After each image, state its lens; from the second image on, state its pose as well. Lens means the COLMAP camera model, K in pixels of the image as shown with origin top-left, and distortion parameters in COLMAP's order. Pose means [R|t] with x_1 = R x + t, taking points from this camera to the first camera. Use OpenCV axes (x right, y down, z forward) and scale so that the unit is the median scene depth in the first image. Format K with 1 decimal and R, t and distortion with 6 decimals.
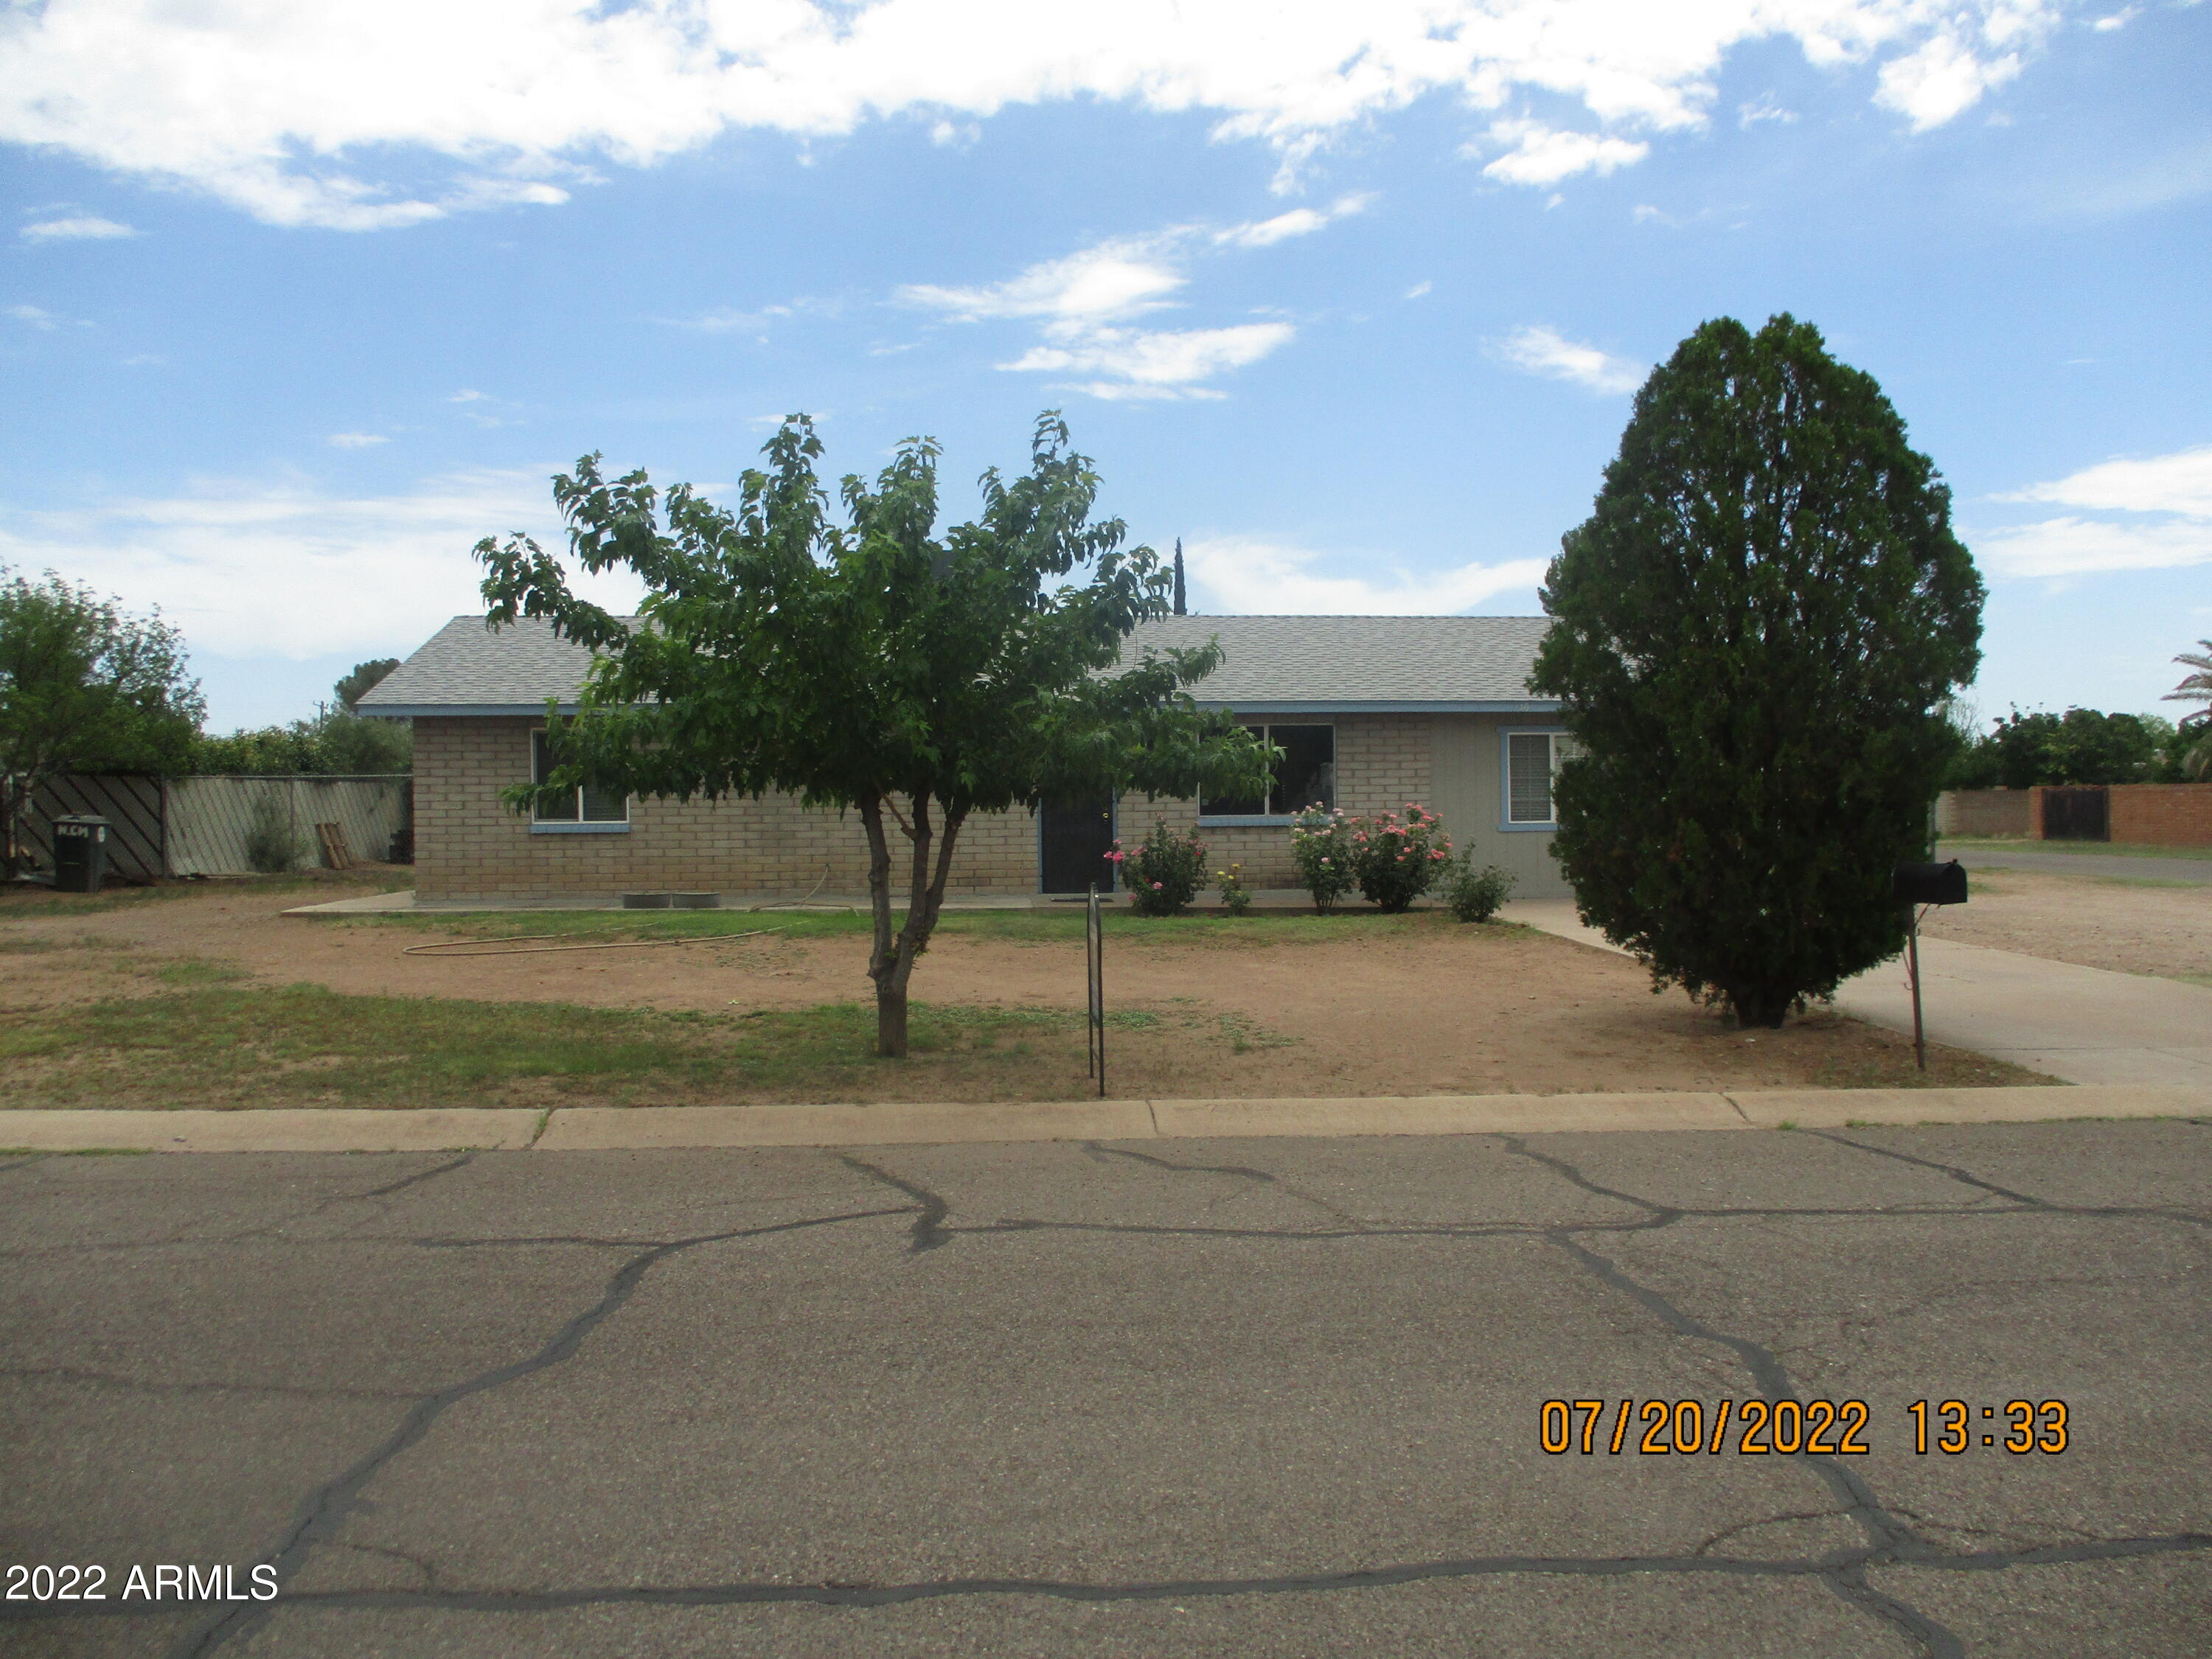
lens RADIAL K [[1816.9, 0, 1109.4], [0, 1816.9, 824.4], [0, 0, 1]] dist [-0.044140, 0.021829]
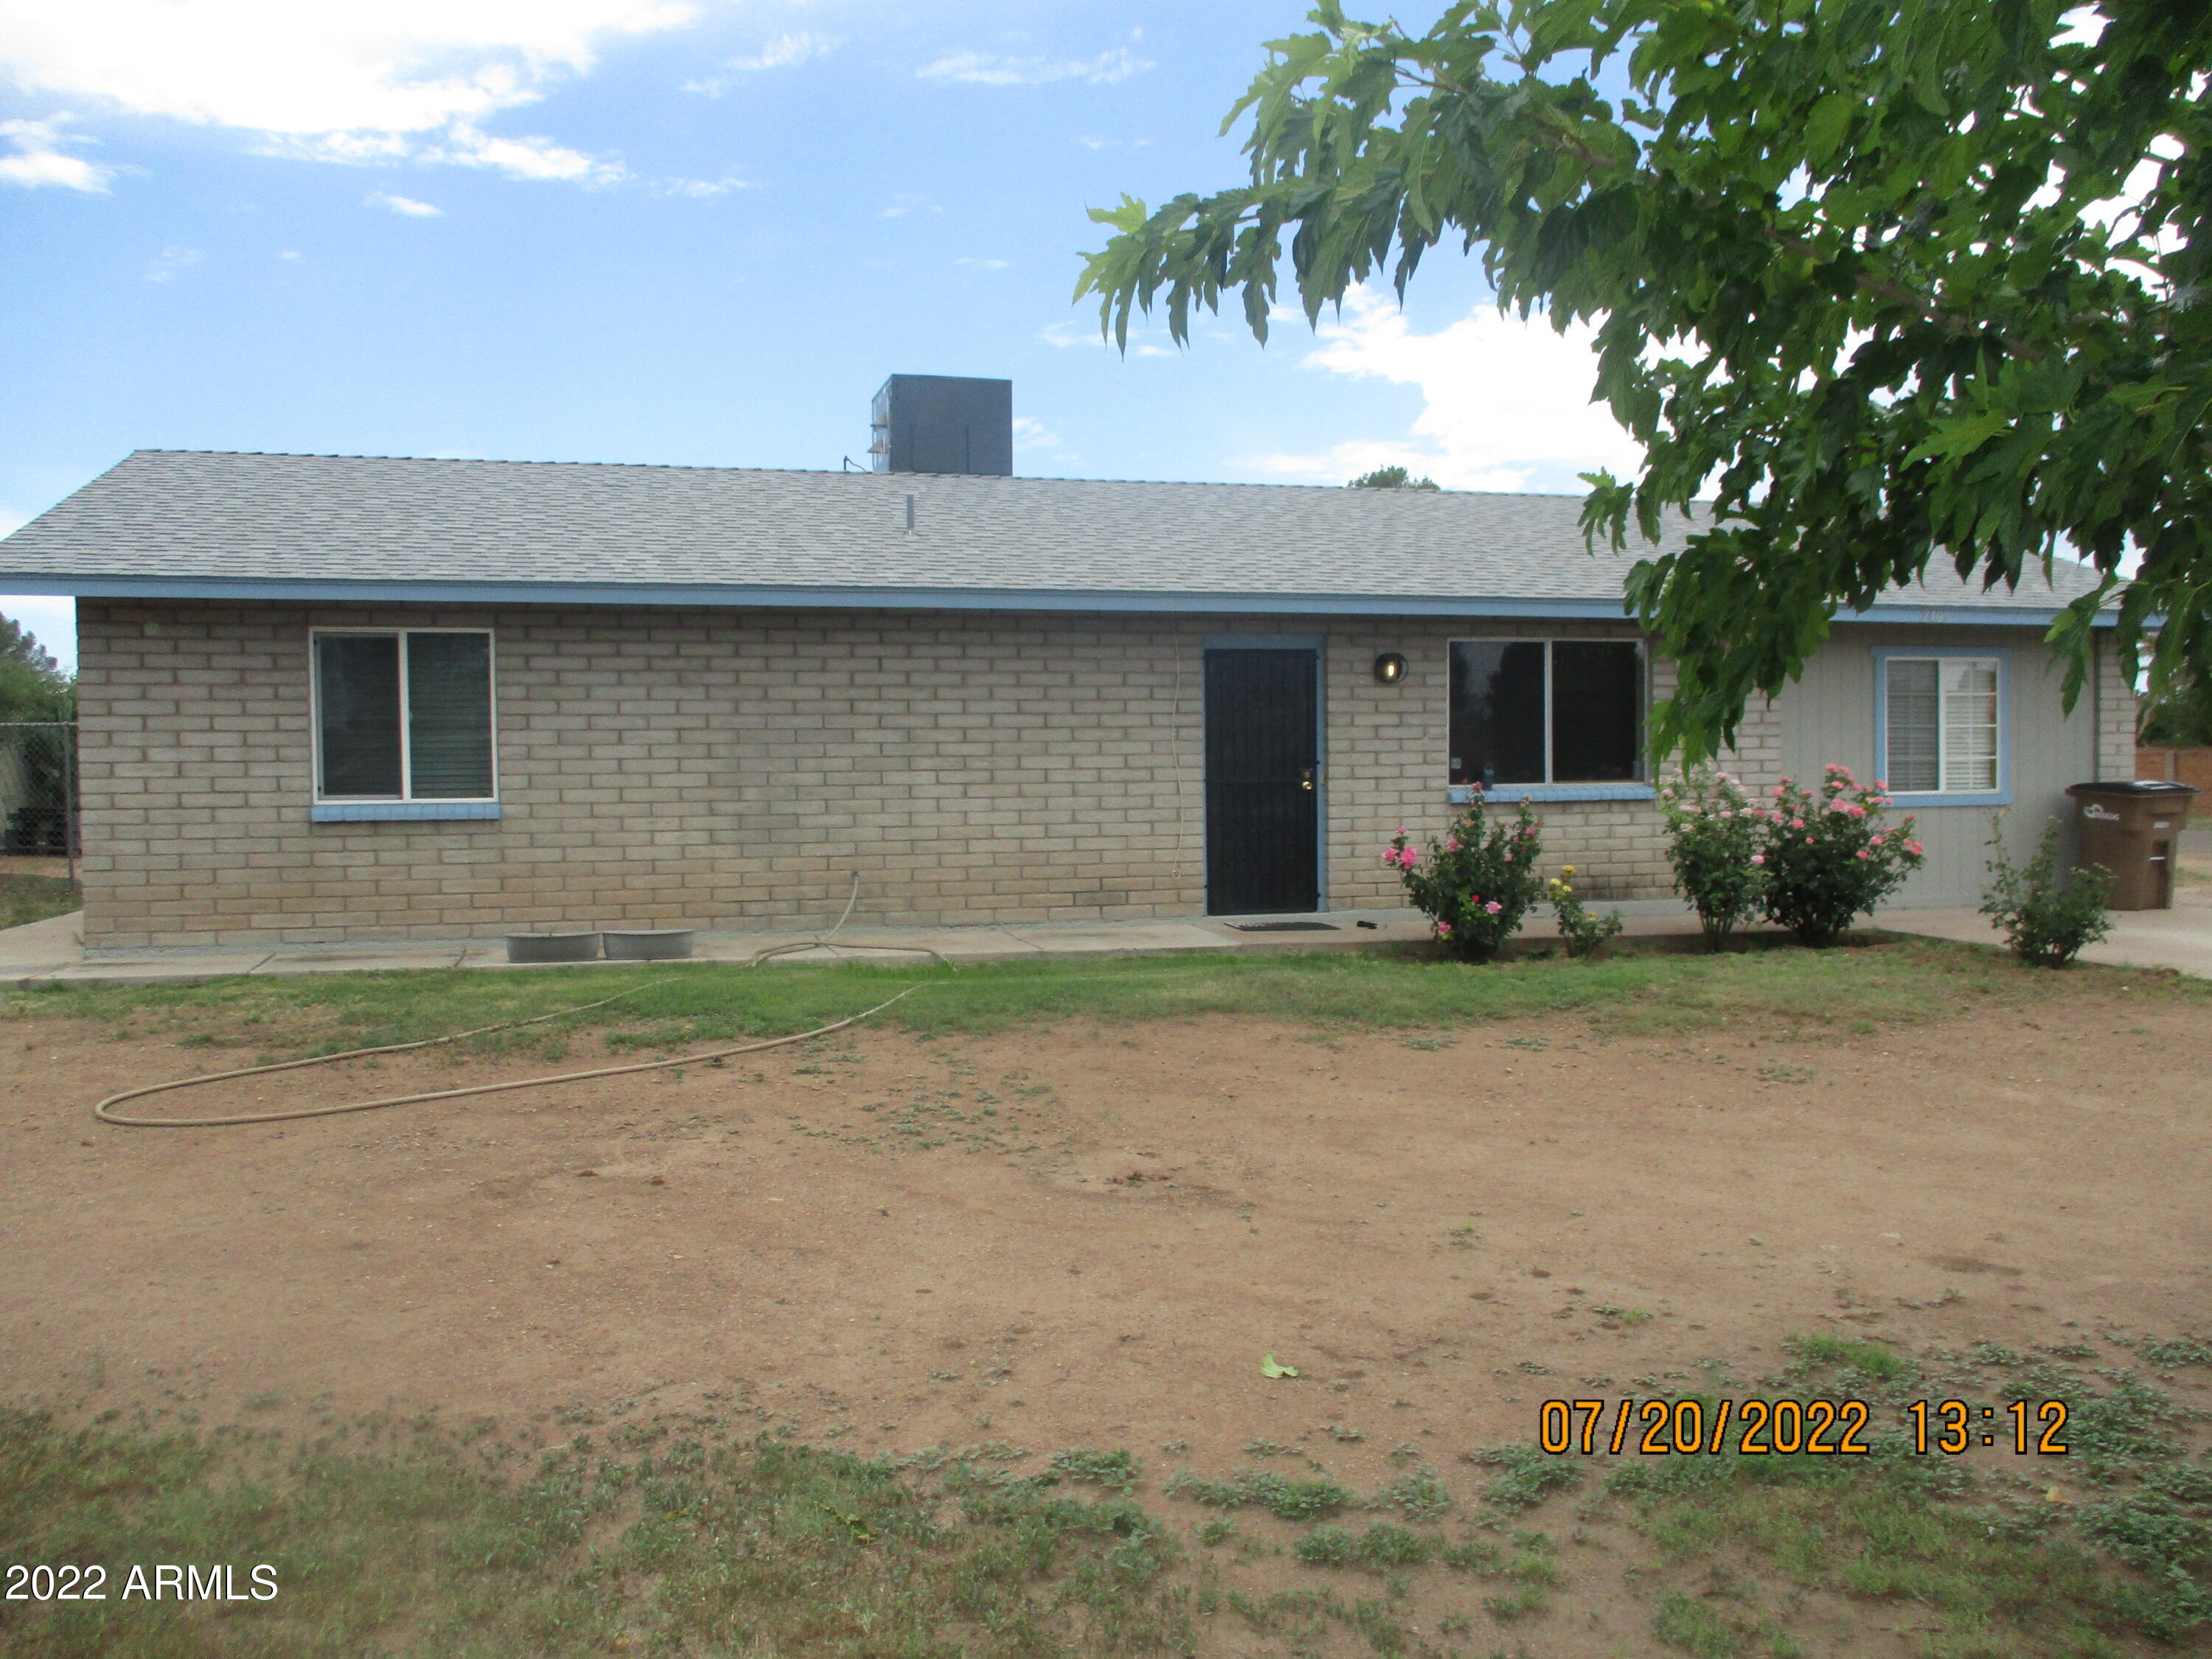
lens RADIAL K [[1816.9, 0, 1105.8], [0, 1816.9, 827.0], [0, 0, 1]] dist [-0.044140, 0.021829]
pose [[0.984118, -0.006503, 0.177398, -0.181243], [0.003015, 0.999797, 0.019924, -0.003473], [-0.177492, -0.019073, 0.983937, 0.425806]]
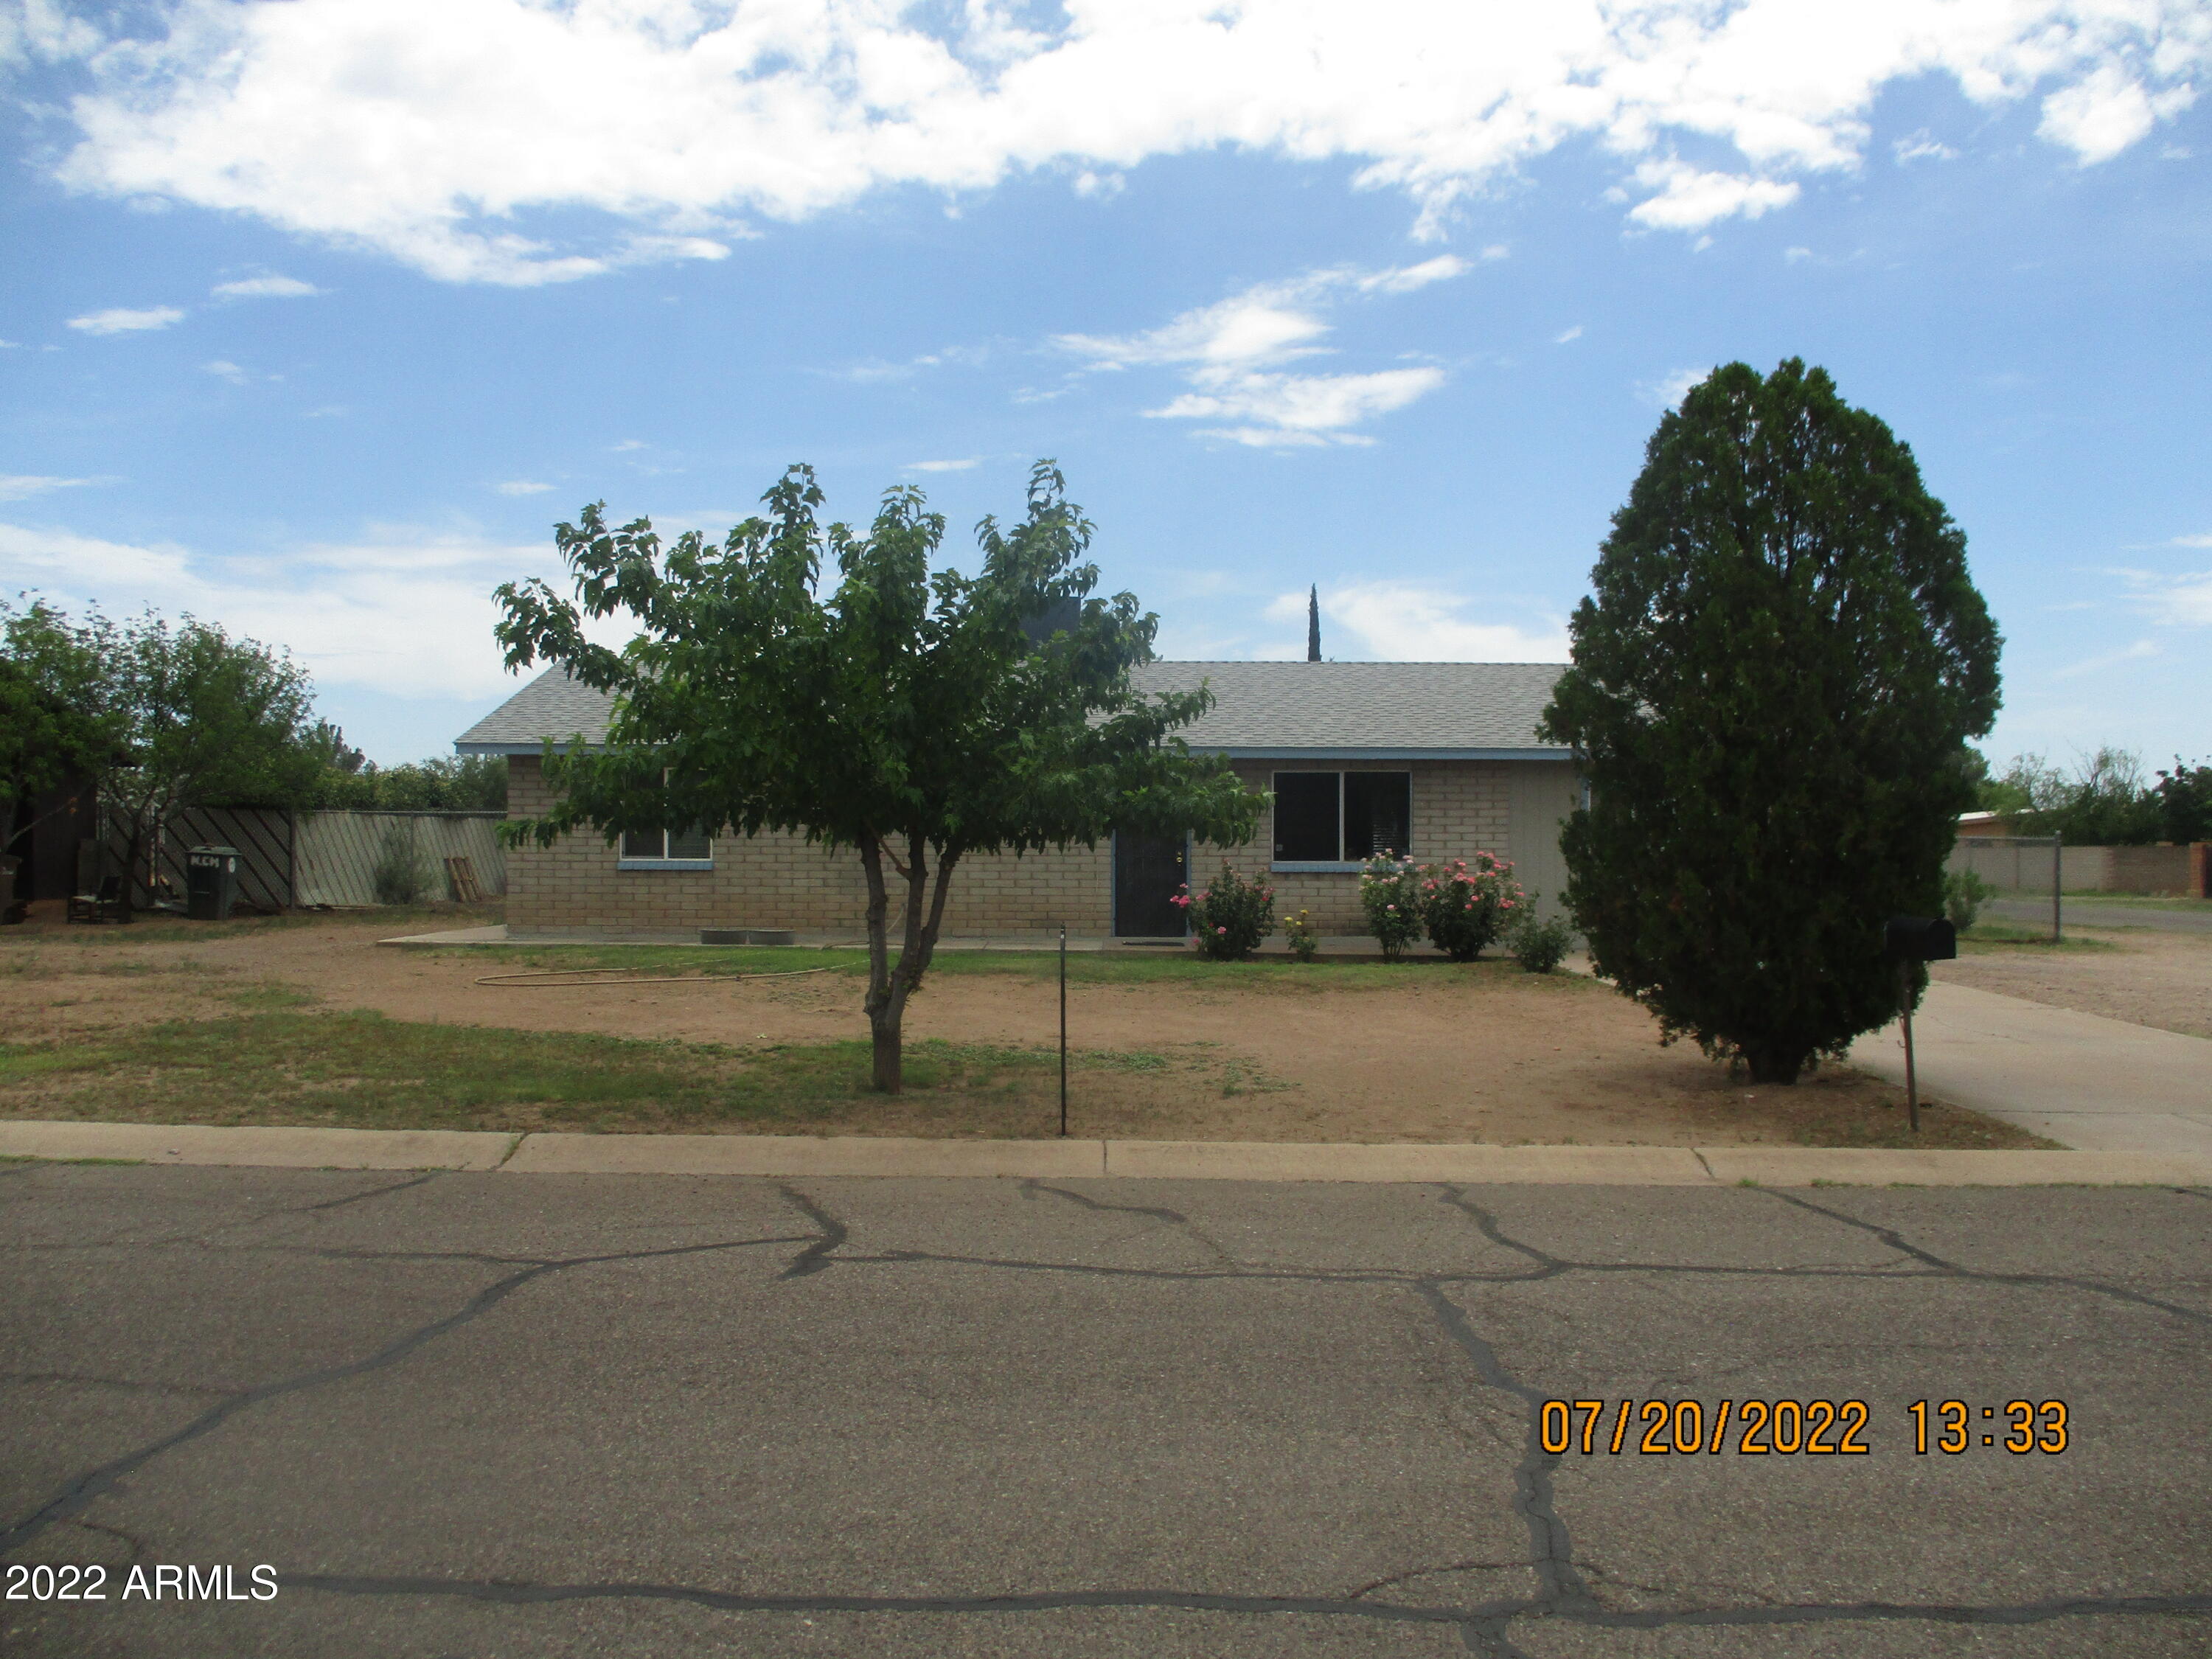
lens RADIAL K [[1816.9, 0, 1109.9], [0, 1816.9, 832.0], [0, 0, 1]] dist [-0.044140, 0.021829]
pose [[0.996453, 0.011981, -0.083291, 0.044401], [-0.013684, 0.999708, -0.019898, 0.000263], [0.083028, 0.020967, 0.996327, -0.003398]]
